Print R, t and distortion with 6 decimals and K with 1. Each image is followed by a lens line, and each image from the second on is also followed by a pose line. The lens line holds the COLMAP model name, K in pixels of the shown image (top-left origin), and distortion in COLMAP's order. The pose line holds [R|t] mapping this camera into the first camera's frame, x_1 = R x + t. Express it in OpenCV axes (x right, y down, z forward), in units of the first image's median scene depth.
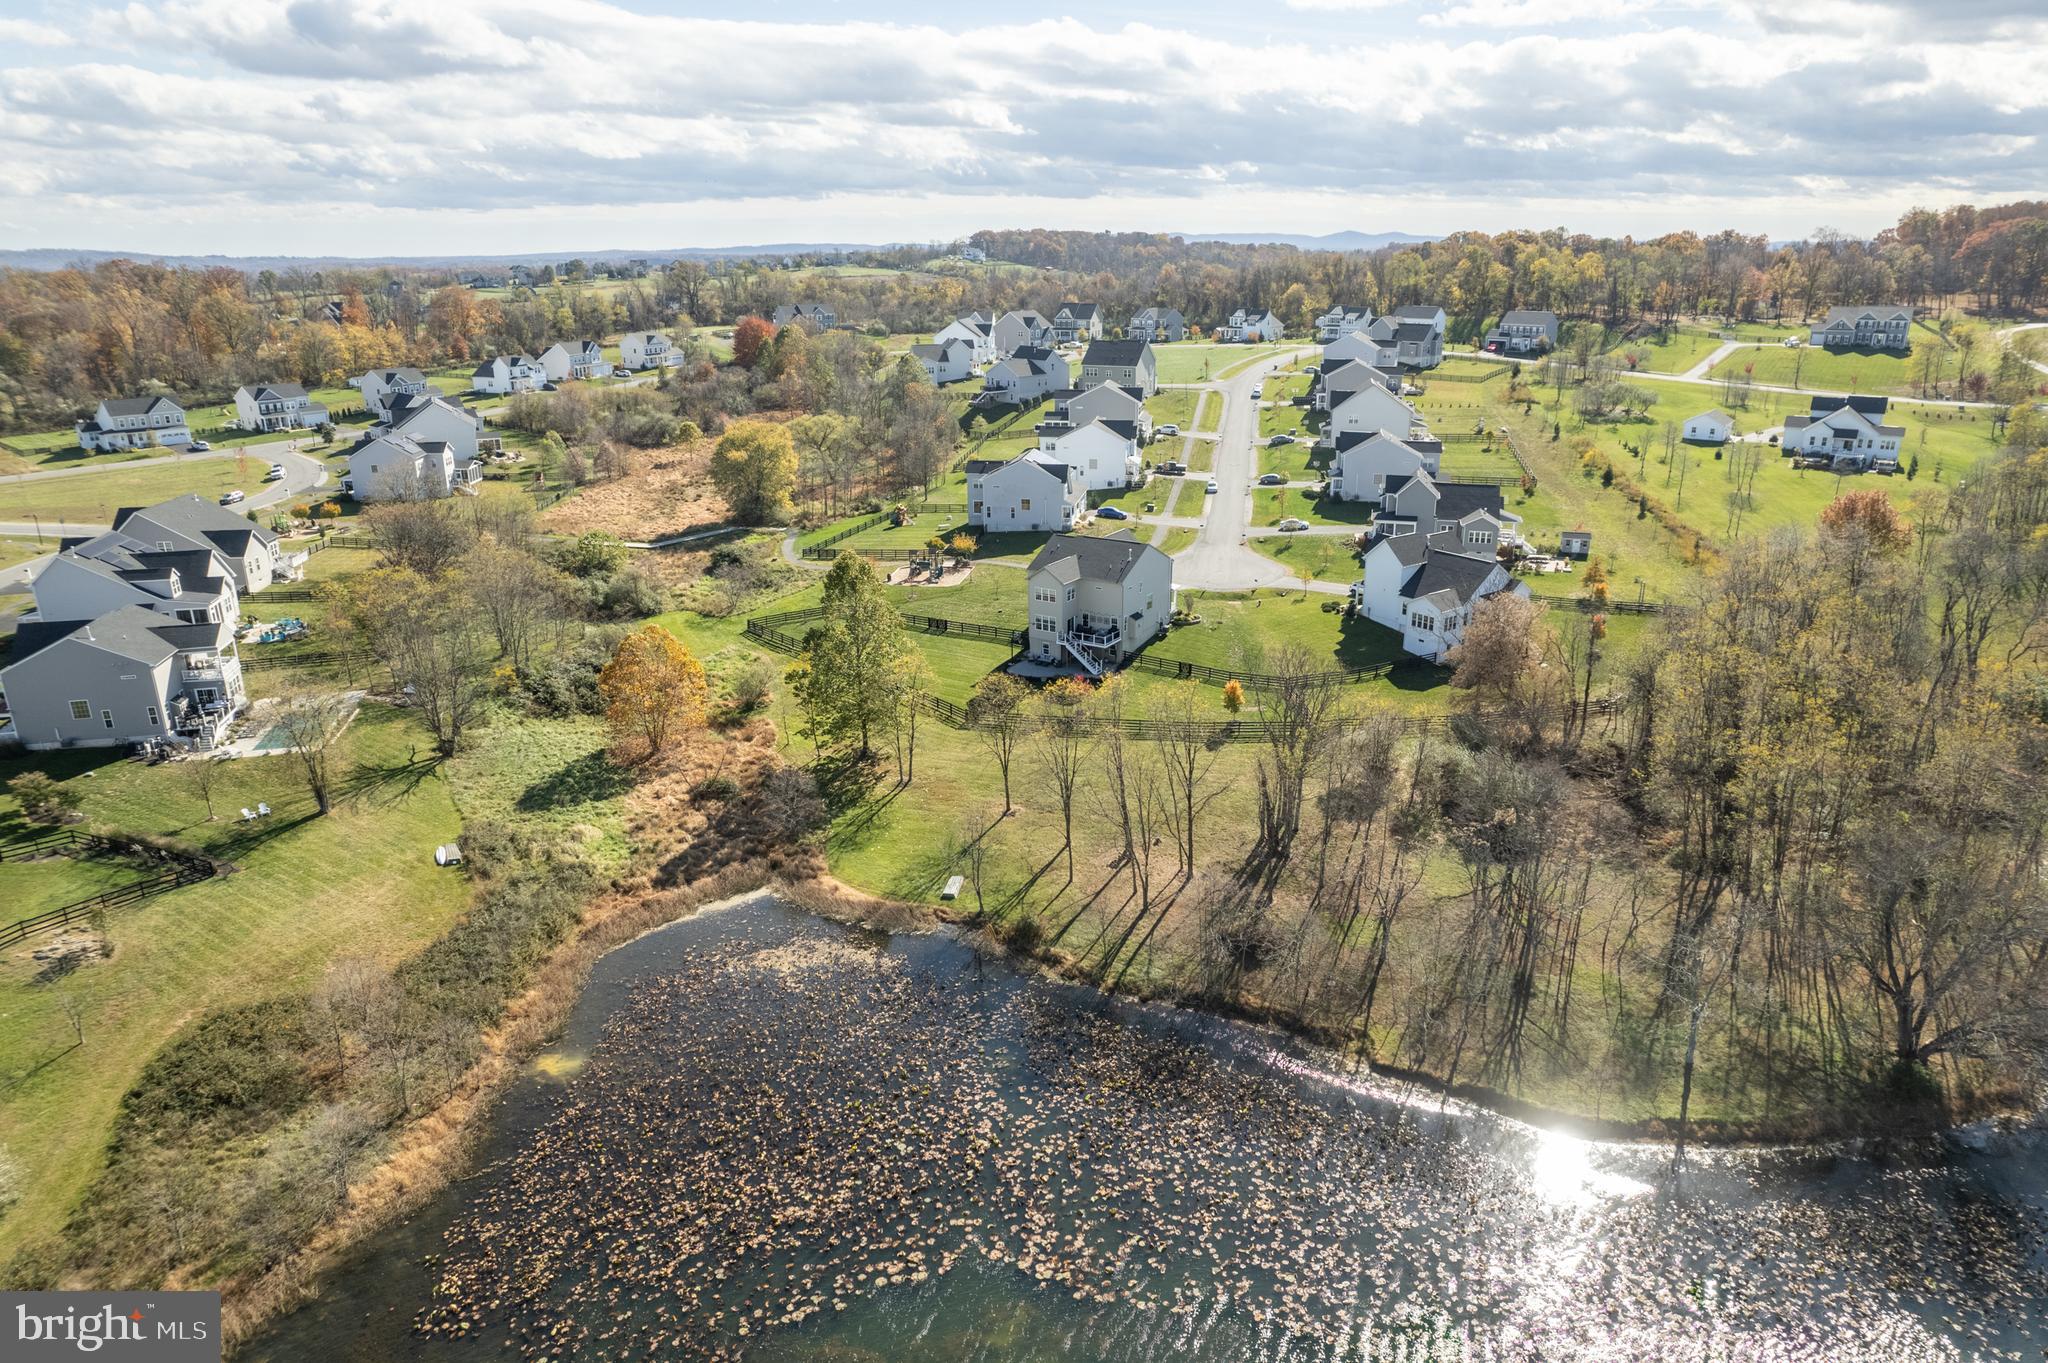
lens RADIAL K [[1301.1, 0, 1033.1], [0, 1301.1, 690.1], [0, 0, 1]] dist [-0.049621, 0.002036]
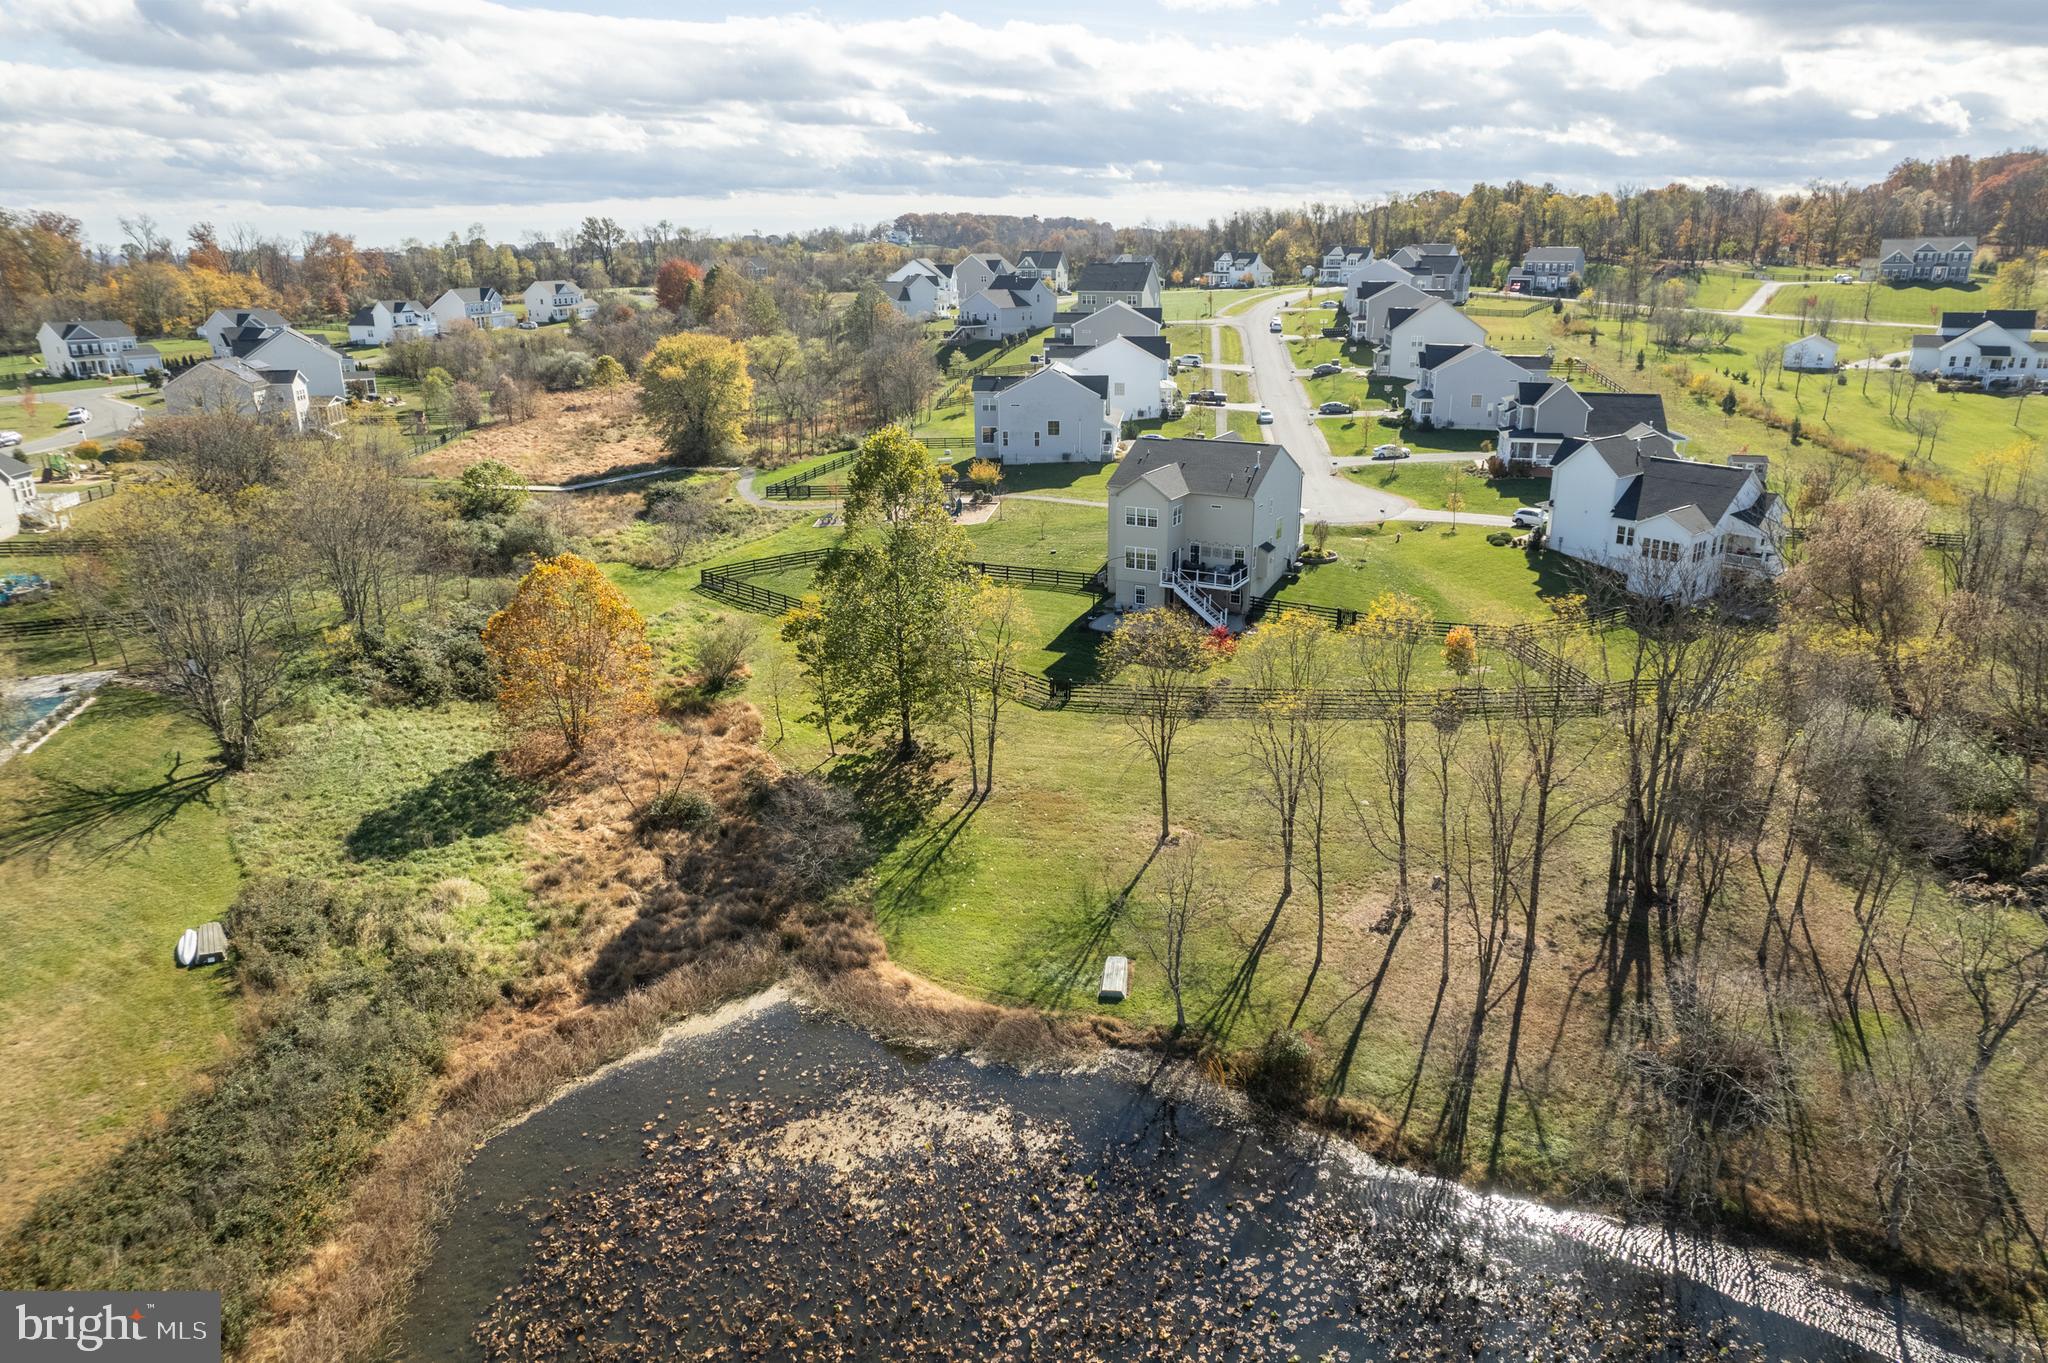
lens RADIAL K [[1309.3, 0, 1030.6], [0, 1309.3, 684.1], [0, 0, 1]] dist [-0.077127, 0.068555]
pose [[0.998207, -0.020130, 0.056373, -0.090058], [0.020408, 0.999782, -0.004358, 0.017748], [-0.056273, 0.005500, 0.998400, 0.304589]]
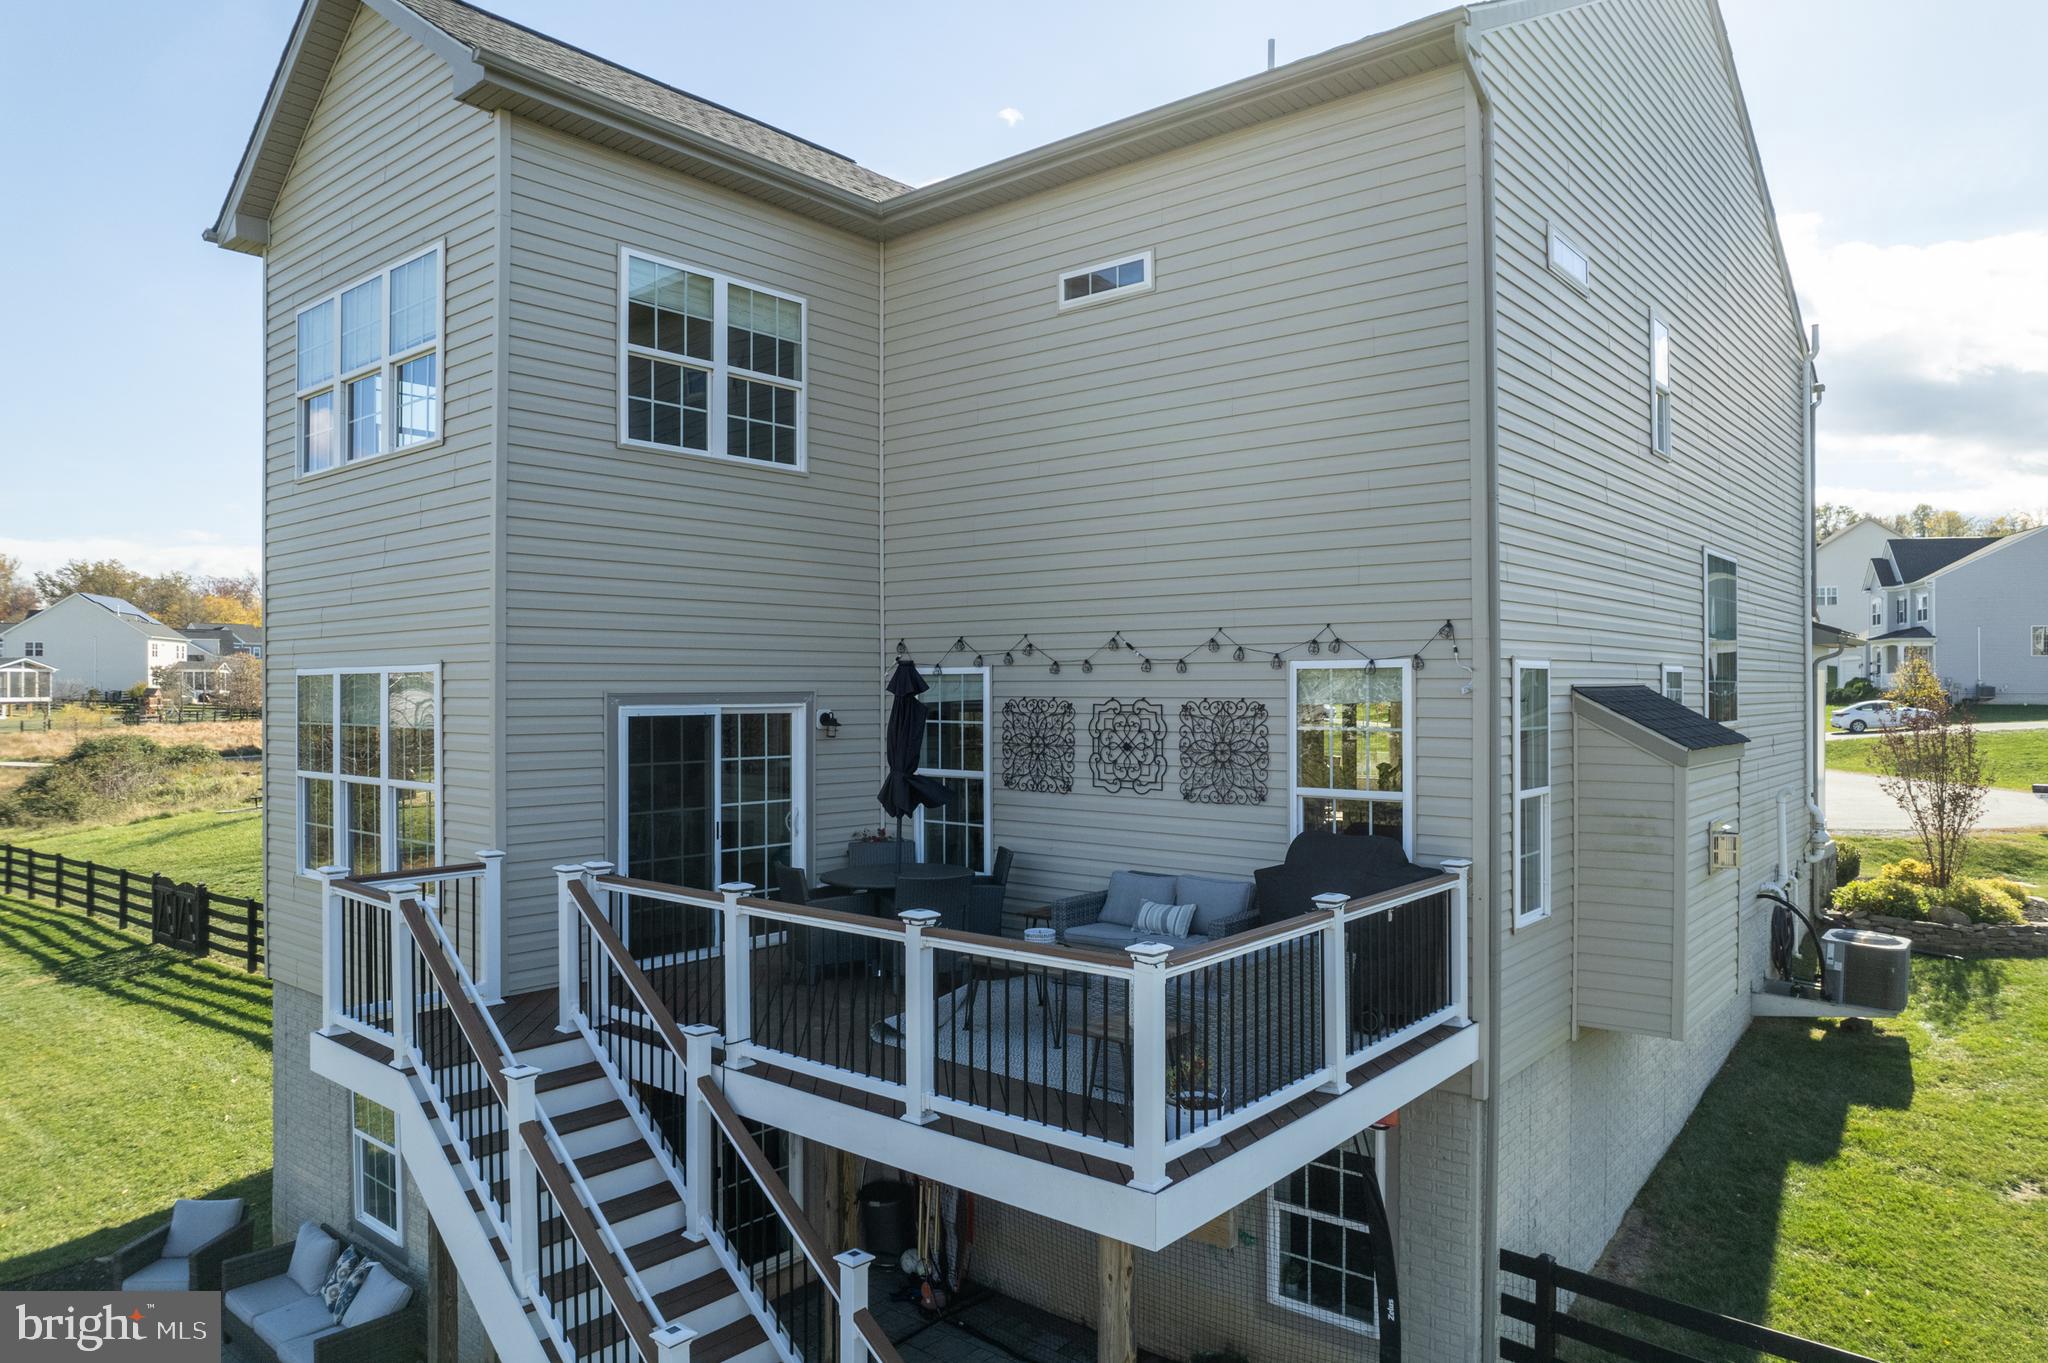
lens RADIAL K [[1309.3, 0, 1030.6], [0, 1309.3, 684.1], [0, 0, 1]] dist [-0.077127, 0.068555]
pose [[0.990480, 0.002595, -0.137635, 0.055848], [-0.047597, 0.944614, -0.324712, -0.034775], [0.129170, 0.328172, 0.935745, 0.935772]]
